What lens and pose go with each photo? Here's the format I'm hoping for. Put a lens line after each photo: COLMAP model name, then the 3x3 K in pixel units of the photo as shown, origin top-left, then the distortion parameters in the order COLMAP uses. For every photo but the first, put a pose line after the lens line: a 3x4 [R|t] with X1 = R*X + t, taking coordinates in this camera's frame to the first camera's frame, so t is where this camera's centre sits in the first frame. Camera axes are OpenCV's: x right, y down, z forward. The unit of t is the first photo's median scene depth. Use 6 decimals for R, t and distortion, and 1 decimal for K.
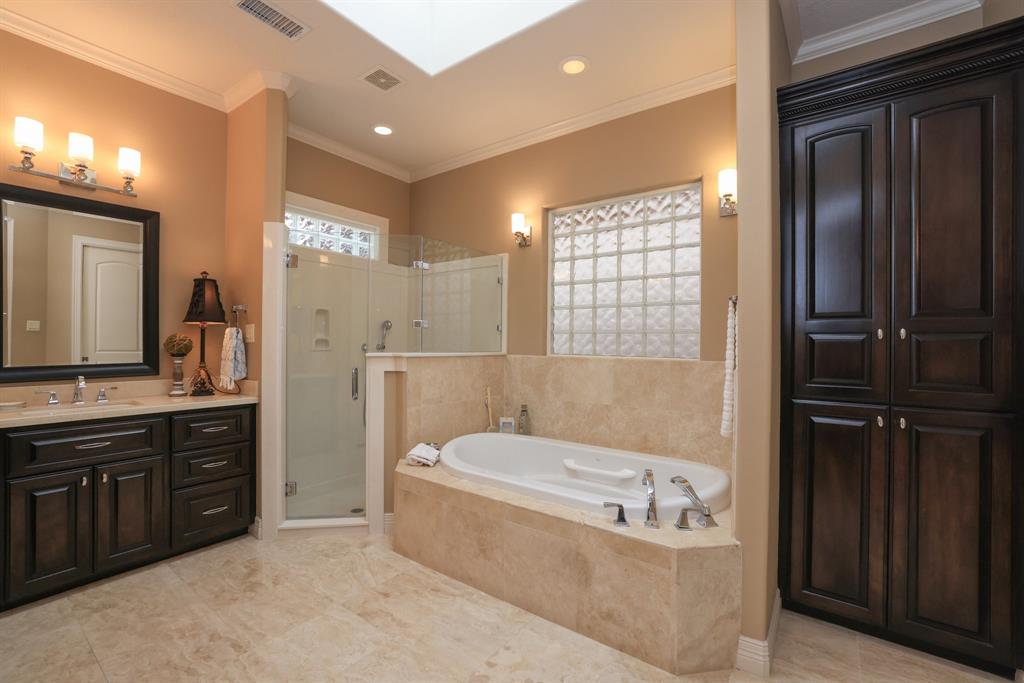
lens RADIAL K [[448.7, 0, 508.5], [0, 448.7, 342.6], [0, 0, 1]] dist [-0.032434, 0.015716]
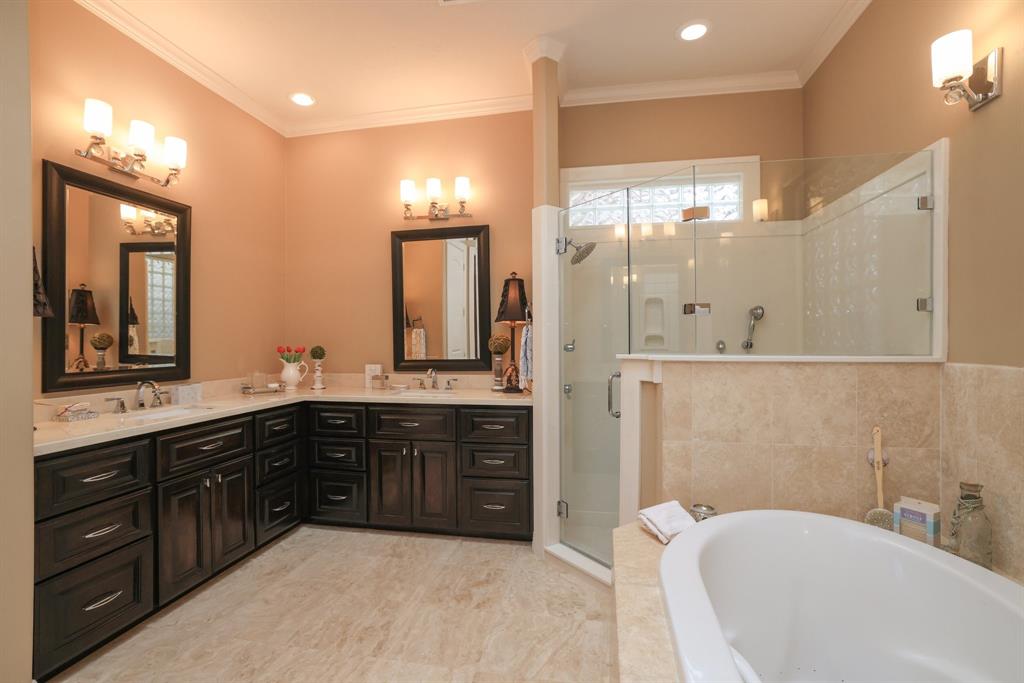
lens RADIAL K [[469.1, 0, 507.7], [0, 469.1, 343.6], [0, 0, 1]] dist [-0.033475, 0.014537]
pose [[0.432378, -0.004419, -0.901682, 0.290063], [0.008482, 0.999964, -0.000833, 0.006192], [0.901653, -0.007288, 0.432399, 0.519654]]
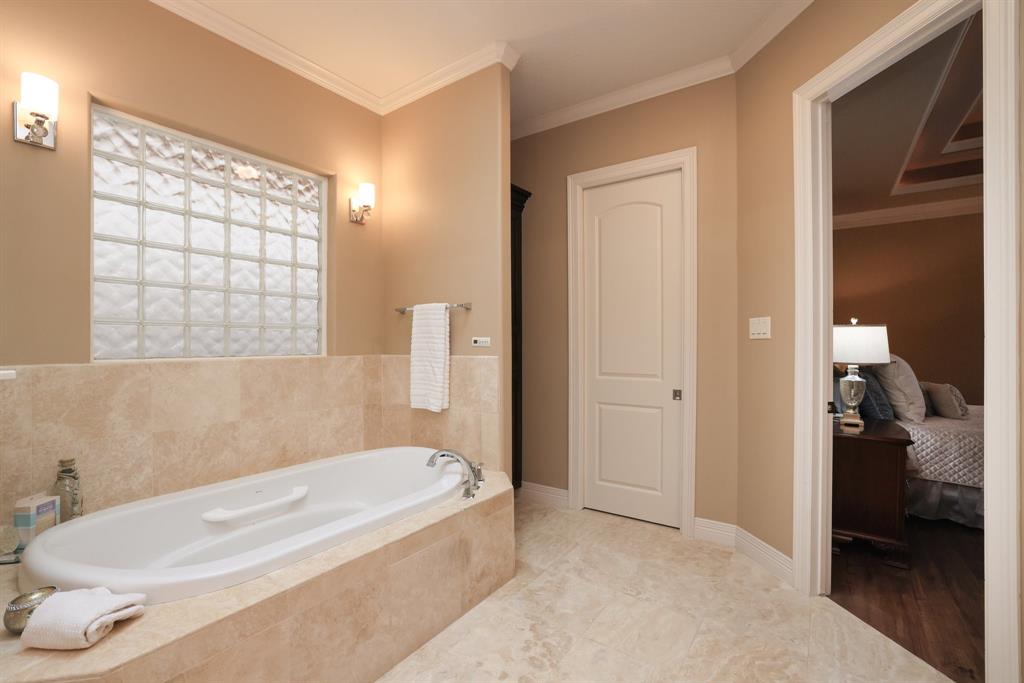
lens RADIAL K [[458.3, 0, 512.0], [0, 458.3, 341.5], [0, 0, 1]] dist [-0.003405, -0.000074]
pose [[-0.032300, -0.010797, 0.999420, -0.622472], [-0.003831, 0.999936, 0.010679, -0.006596], [-0.999471, -0.003484, -0.032340, 0.616405]]
